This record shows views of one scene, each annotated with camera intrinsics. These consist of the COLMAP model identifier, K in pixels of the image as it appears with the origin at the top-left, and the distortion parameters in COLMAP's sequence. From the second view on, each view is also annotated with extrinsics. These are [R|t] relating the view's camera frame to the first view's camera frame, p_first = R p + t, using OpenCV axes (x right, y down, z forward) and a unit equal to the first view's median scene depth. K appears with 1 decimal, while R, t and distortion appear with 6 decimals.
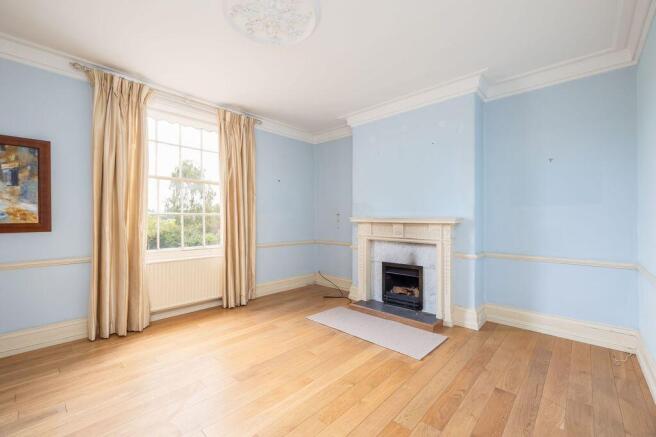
lens RADIAL K [[277.0, 0, 328.0], [0, 277.0, 218.5], [0, 0, 1]] dist [0.001183, 0.000072]
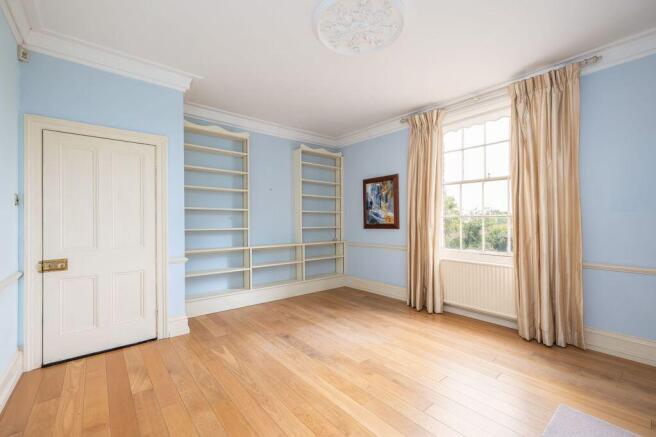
lens RADIAL K [[277.0, 0, 328.0], [0, 277.0, 218.5], [0, 0, 1]] dist [0.001183, 0.000072]
pose [[-0.126118, -0.008337, -0.991980, 0.563900], [0.004234, 0.999951, -0.008942, -0.001319], [0.992006, -0.005328, -0.126077, 0.674641]]
